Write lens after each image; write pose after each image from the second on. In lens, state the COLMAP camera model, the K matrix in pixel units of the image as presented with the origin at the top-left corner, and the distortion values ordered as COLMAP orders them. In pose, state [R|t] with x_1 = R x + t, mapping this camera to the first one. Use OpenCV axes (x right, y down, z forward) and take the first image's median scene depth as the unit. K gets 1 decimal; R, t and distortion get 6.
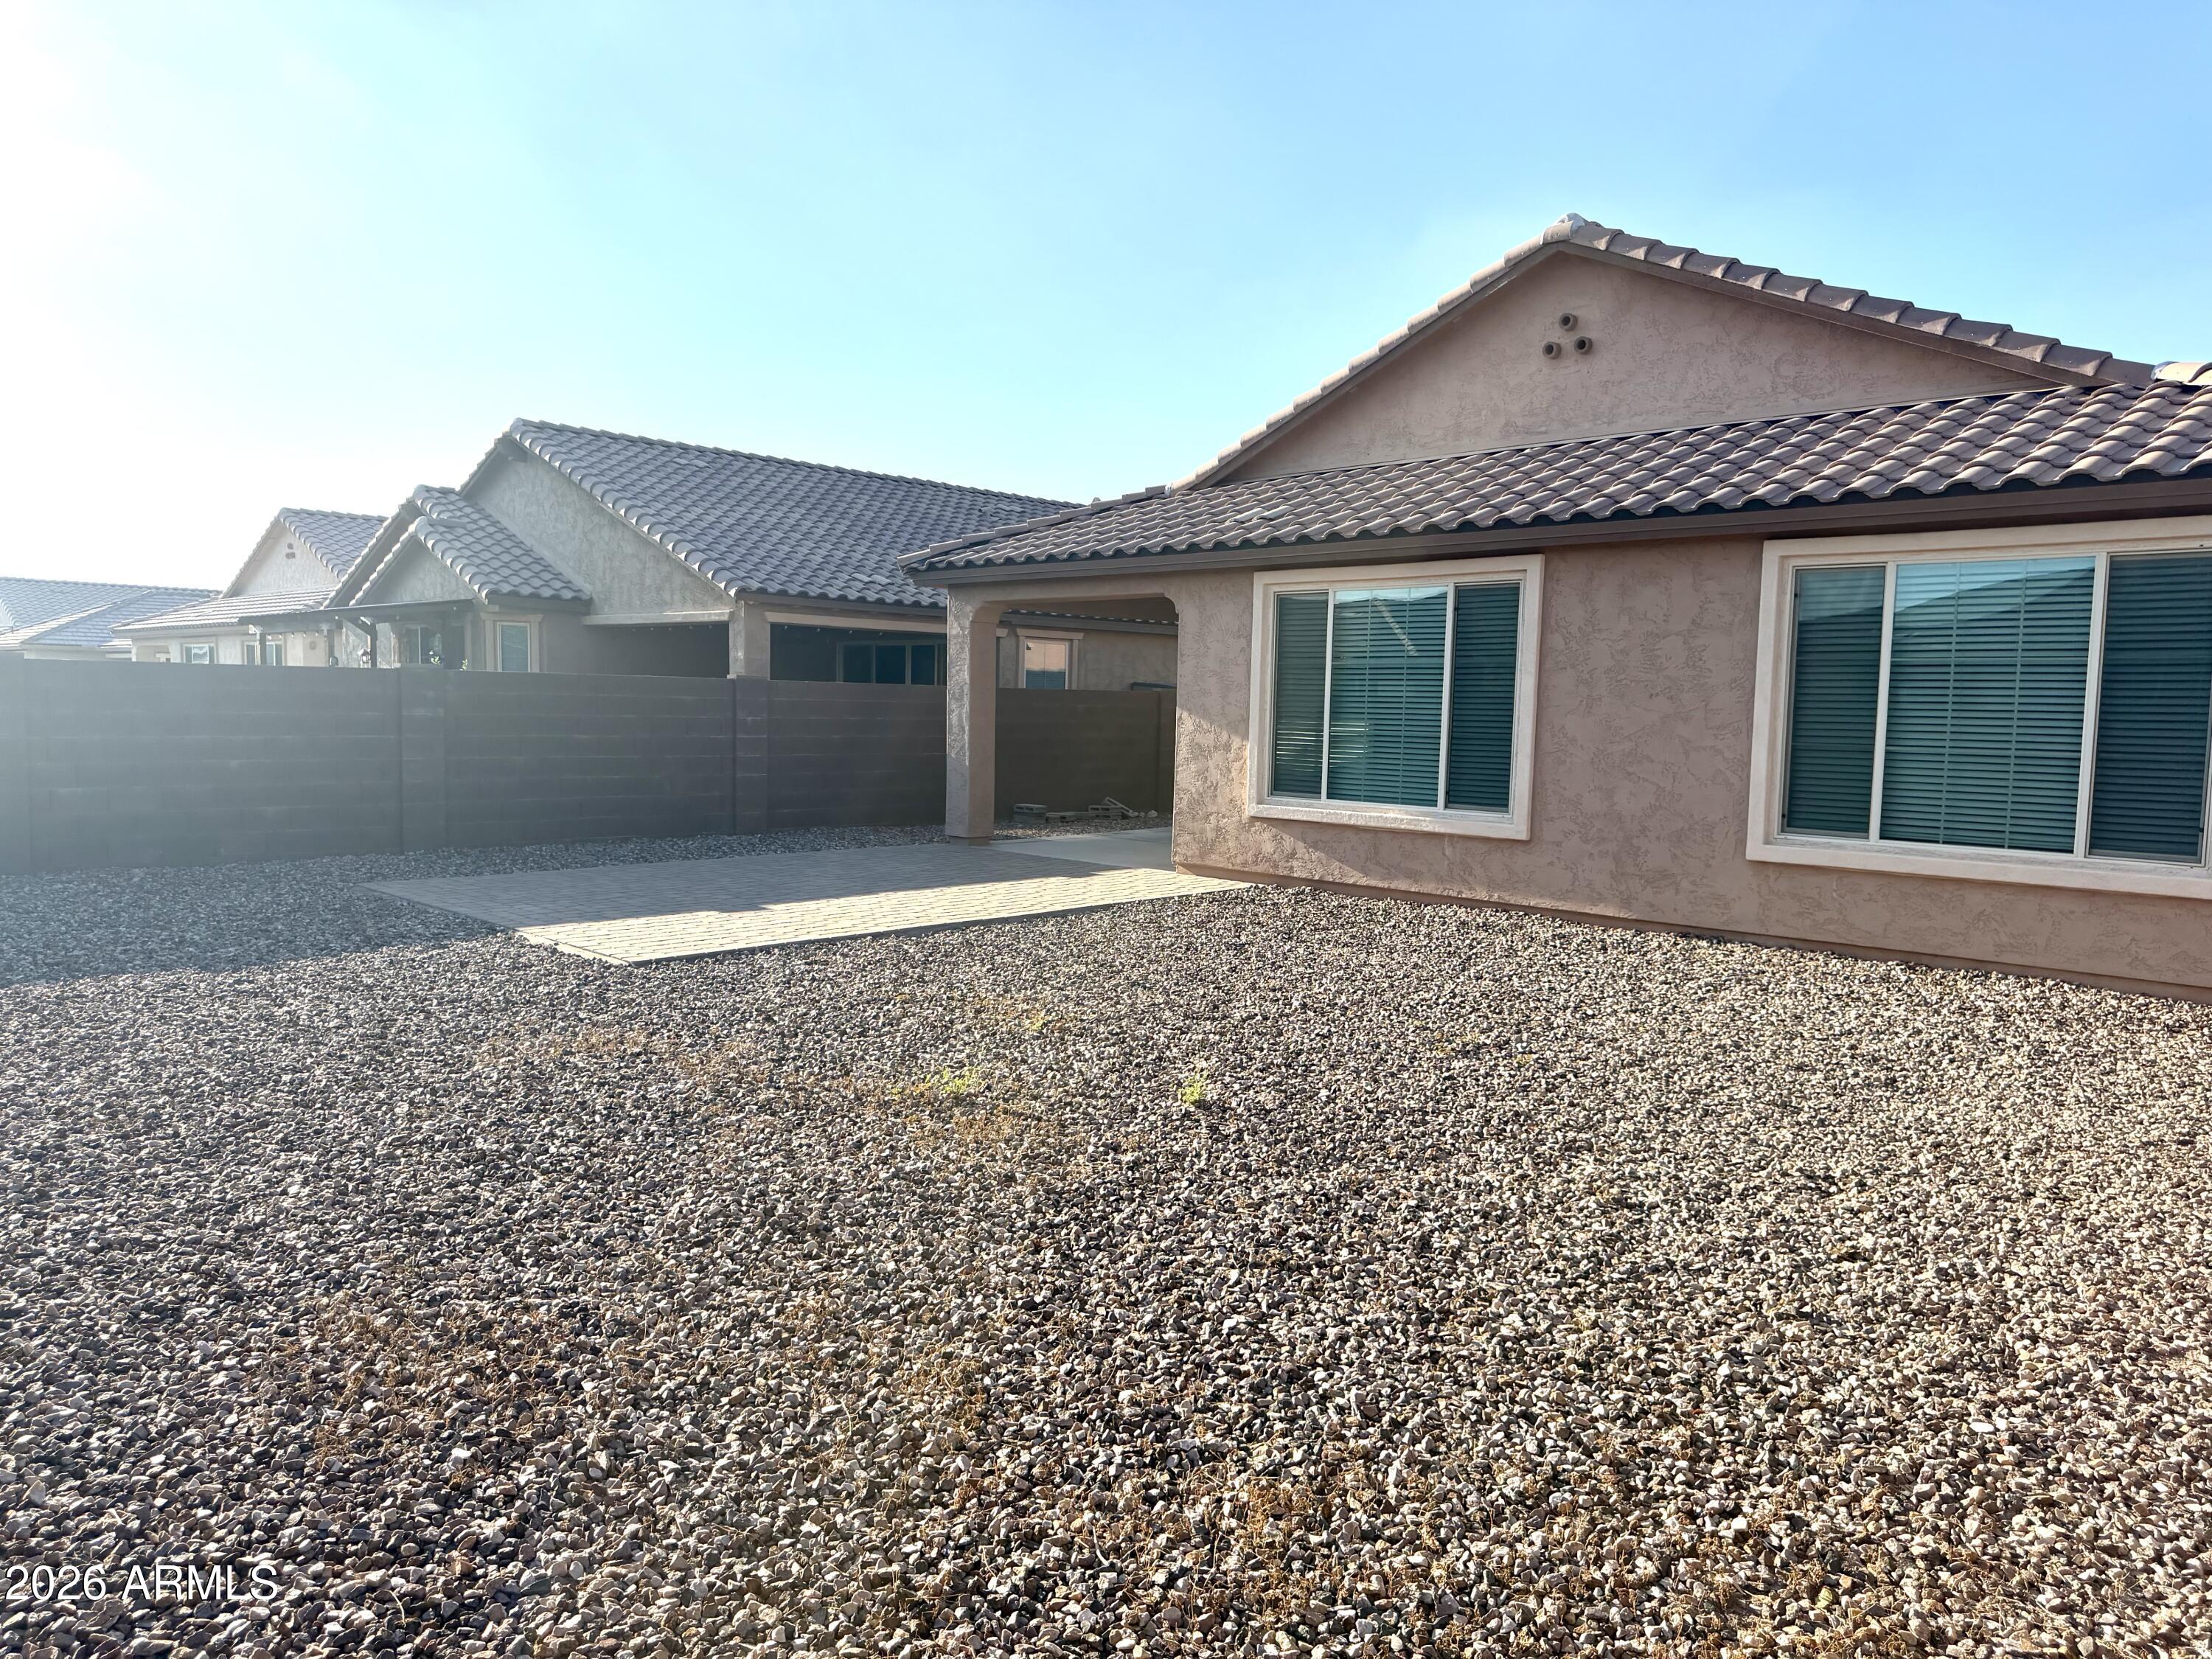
lens RADIAL K [[1571.7, 0, 1107.3], [0, 1571.7, 833.0], [0, 0, 1]] dist [-0.004177, -0.000651]
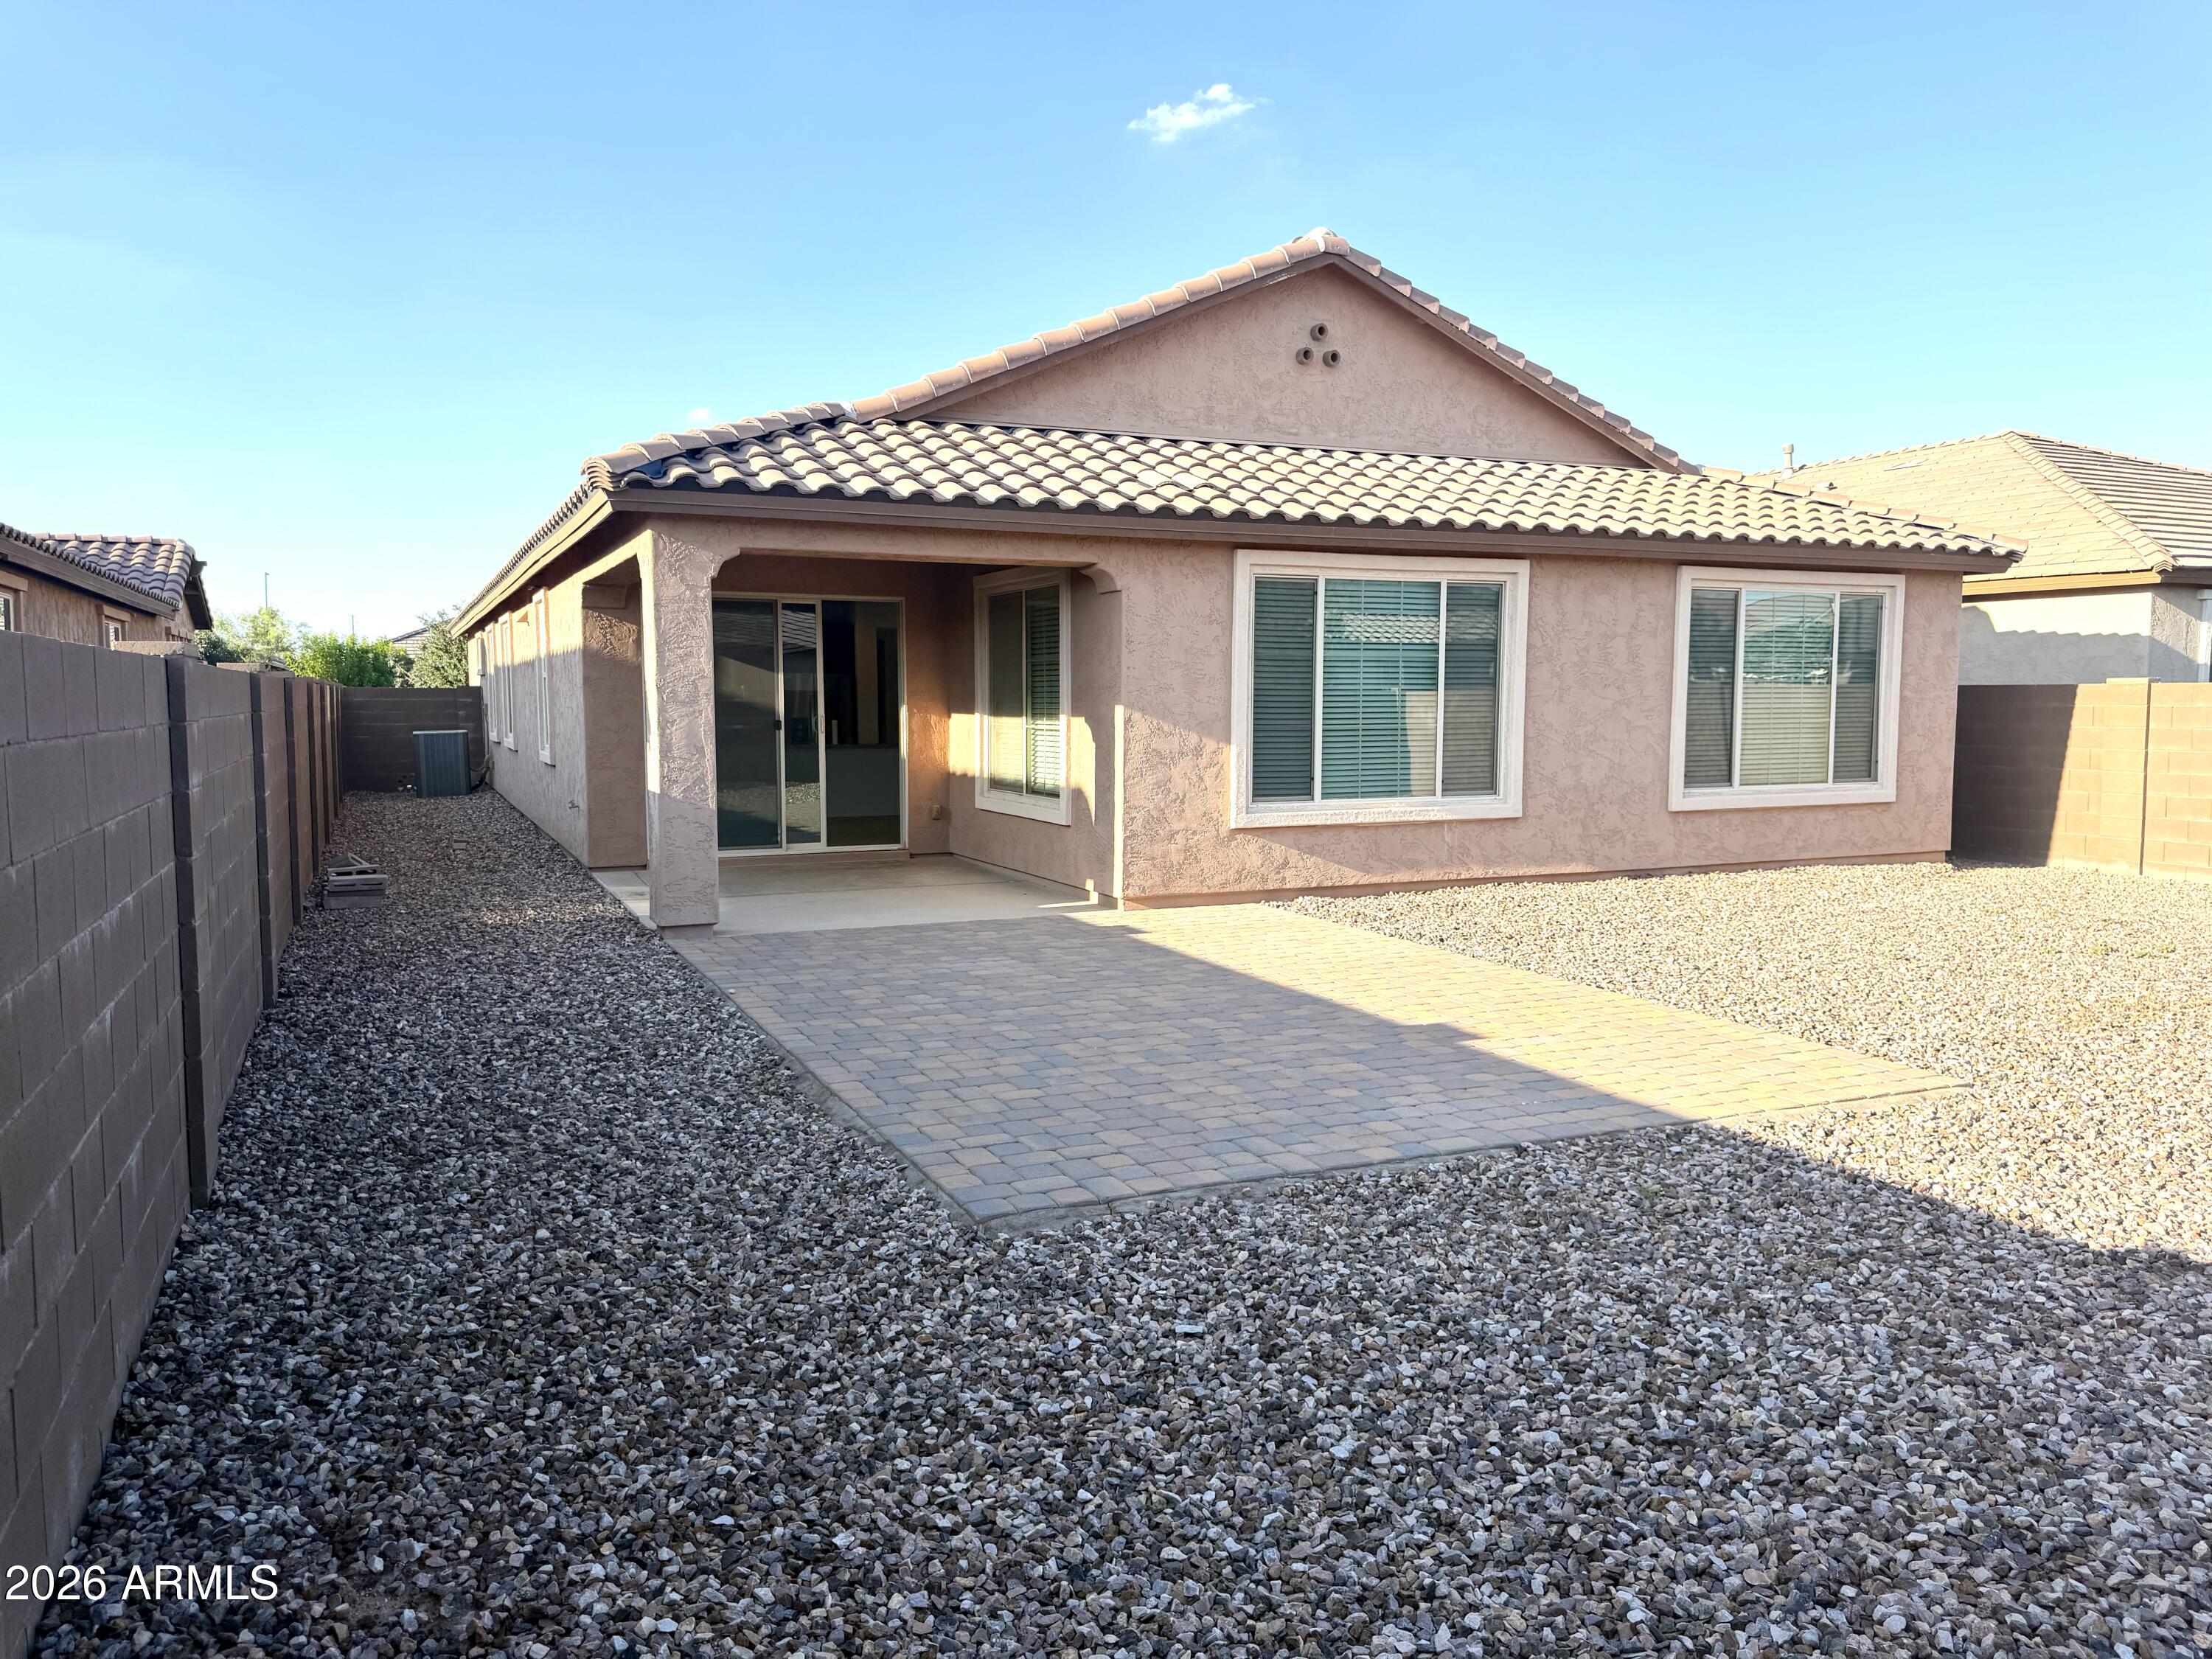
lens RADIAL K [[1571.7, 0, 1105.6], [0, 1571.7, 825.6], [0, 0, 1]] dist [-0.004177, -0.000651]
pose [[0.352904, -0.095637, 0.930759, -0.855787], [0.087899, 0.993752, 0.068782, -0.089746], [-0.931521, 0.057539, 0.359106, 0.857416]]
